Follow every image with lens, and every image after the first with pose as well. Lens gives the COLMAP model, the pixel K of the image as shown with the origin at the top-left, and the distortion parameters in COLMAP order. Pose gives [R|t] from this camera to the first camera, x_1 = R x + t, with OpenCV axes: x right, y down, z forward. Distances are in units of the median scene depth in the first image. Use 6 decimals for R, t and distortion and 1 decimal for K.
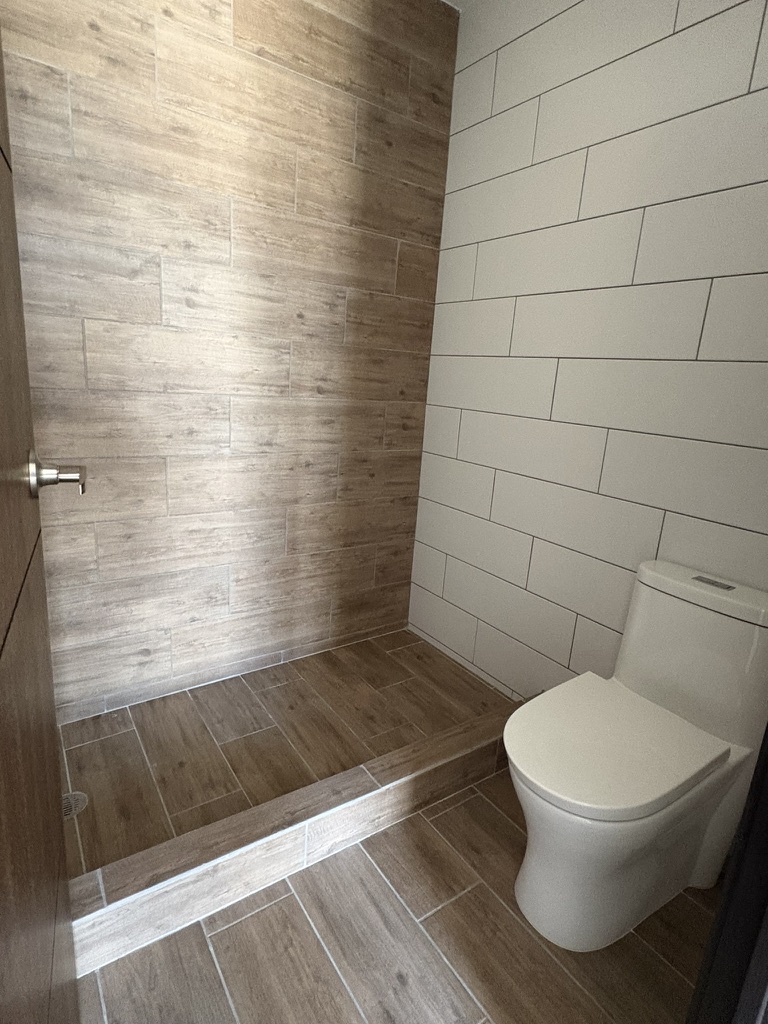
lens RADIAL K [[546.0, 0, 380.5], [0, 546.0, 508.8], [0, 0, 1]] dist [0.003178, -0.002365]
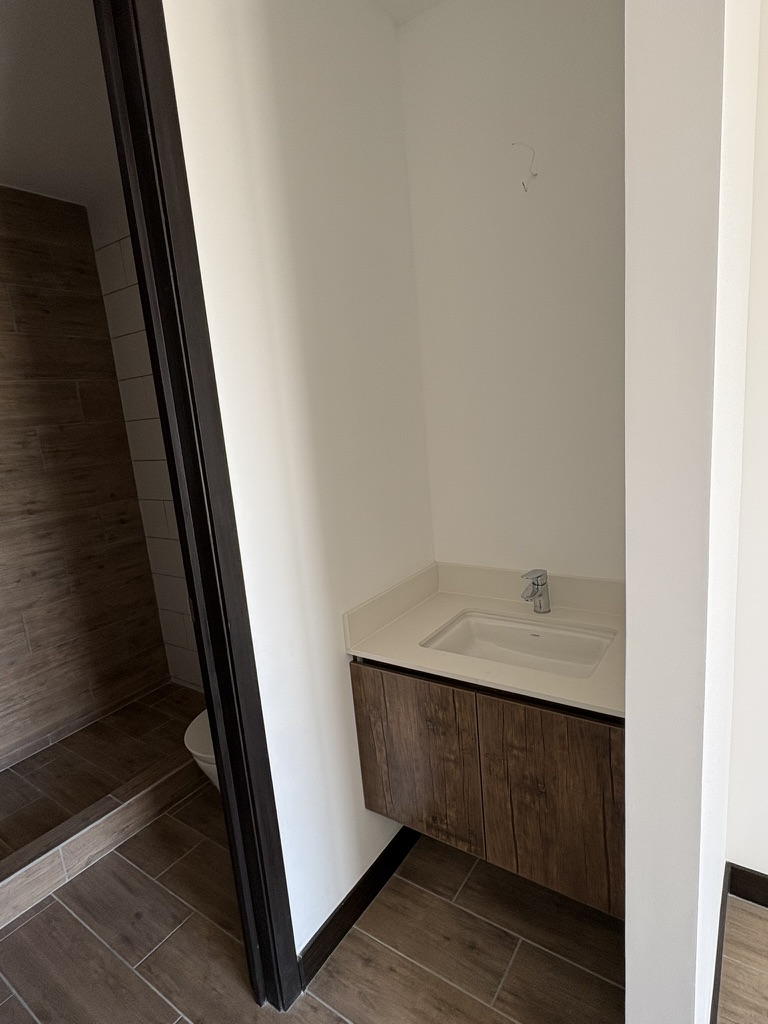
lens RADIAL K [[546.0, 0, 390.2], [0, 546.0, 516.5], [0, 0, 1]] dist [0.003178, -0.002365]
pose [[0.922417, -0.212338, 0.322582, 0.222221], [0.226099, 0.974090, -0.005337, -0.020499], [-0.313091, 0.077858, 0.946526, -0.374914]]
